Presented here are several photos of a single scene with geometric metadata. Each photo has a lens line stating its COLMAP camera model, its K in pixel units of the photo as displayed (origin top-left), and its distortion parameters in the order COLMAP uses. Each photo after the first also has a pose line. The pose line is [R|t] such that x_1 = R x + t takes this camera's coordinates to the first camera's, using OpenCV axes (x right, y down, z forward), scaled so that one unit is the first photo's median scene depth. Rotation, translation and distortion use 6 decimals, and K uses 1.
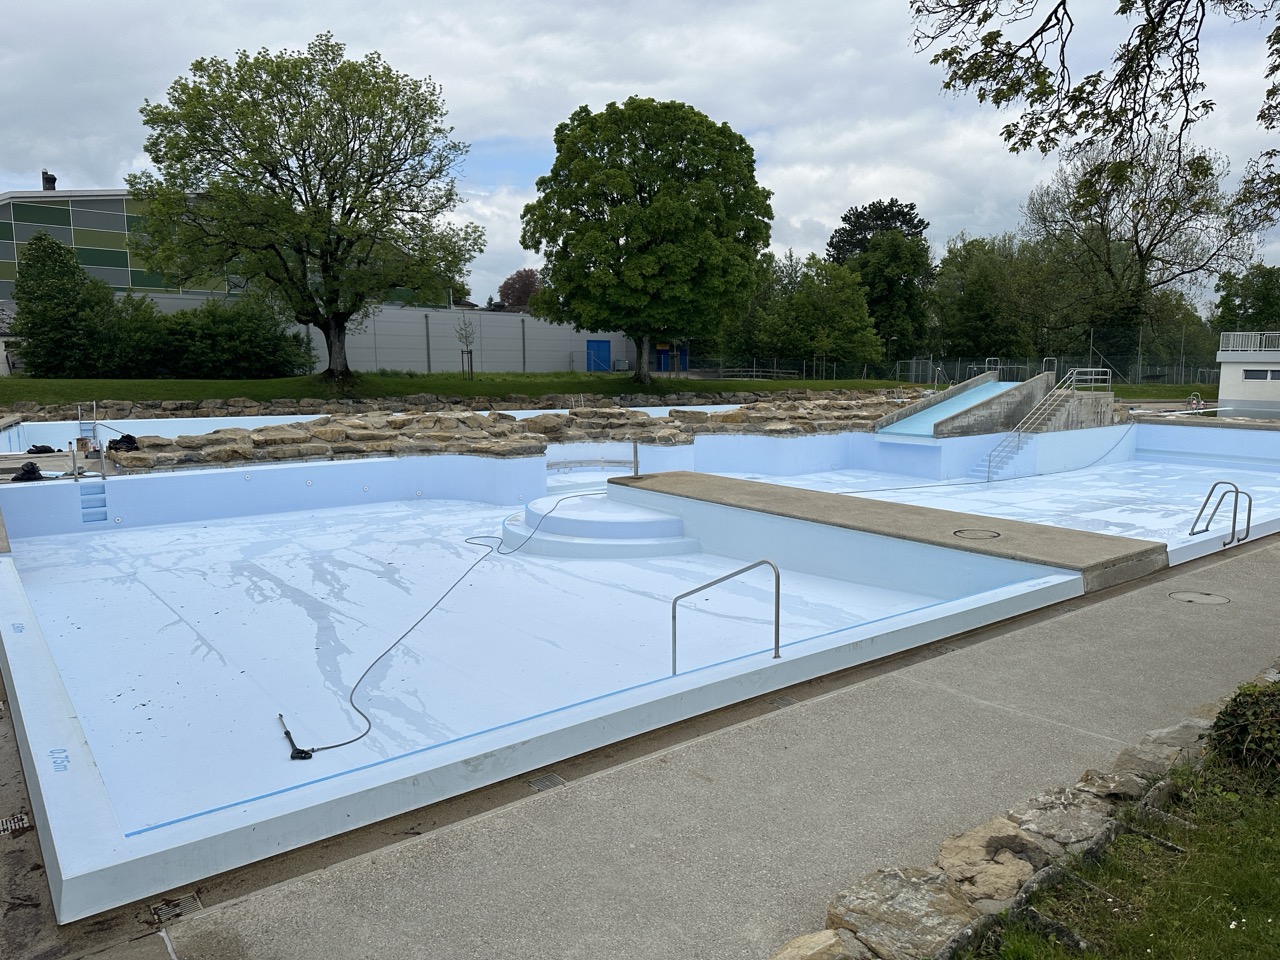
lens RADIAL K [[880.8, 0, 642.0], [0, 880.8, 479.7], [0, 0, 1]] dist [0.016745, -0.010095]
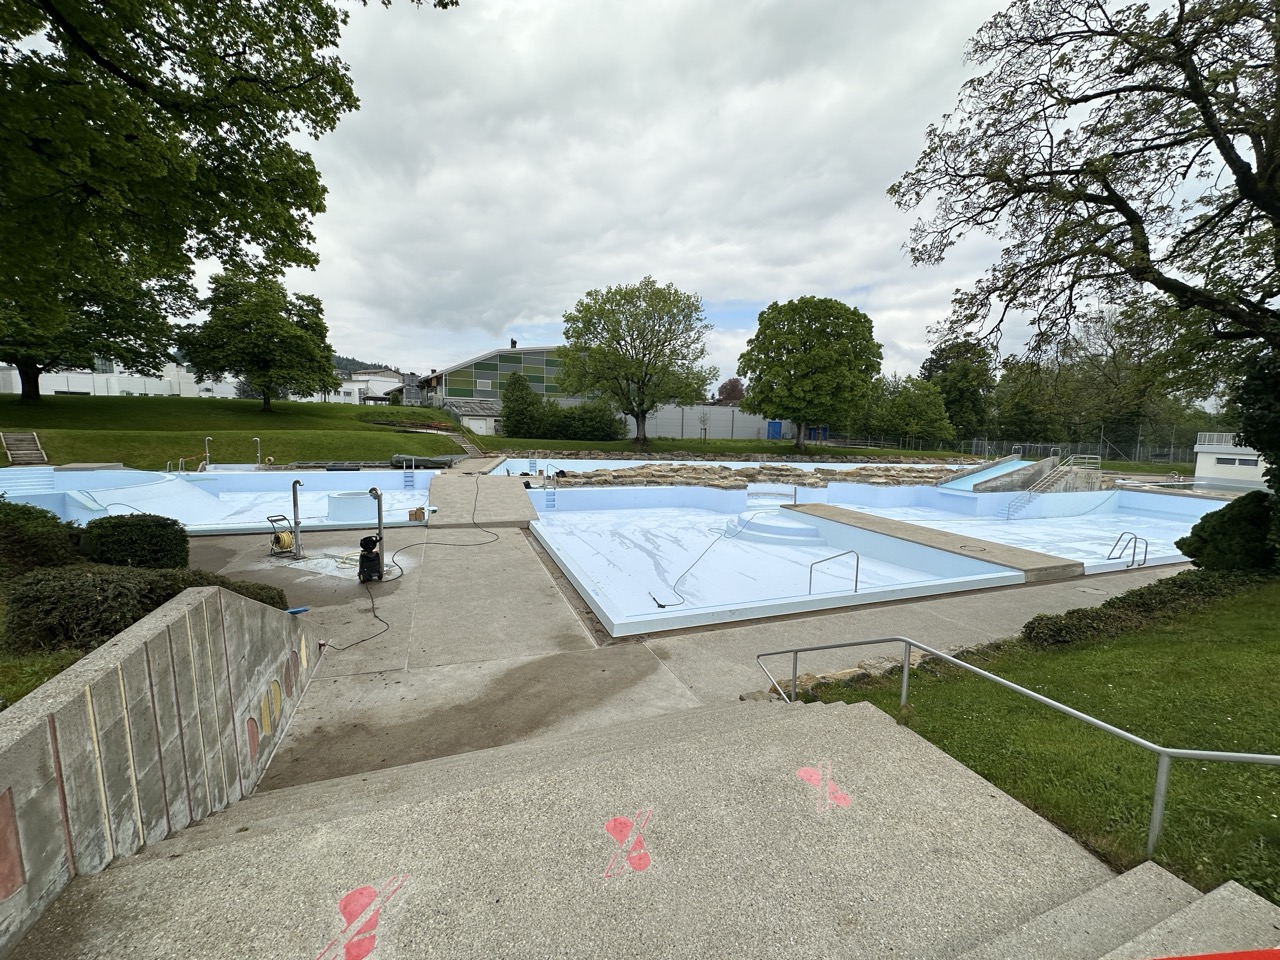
lens RADIAL K [[511.5, 0, 638.9], [0, 511.5, 477.8], [0, 0, 1]] dist [-0.013777, 0.000613]
pose [[0.954177, 0.054507, -0.294238, -0.004276], [-0.064070, 0.997682, -0.022950, -0.009329], [0.292305, 0.040750, 0.955457, -0.131922]]
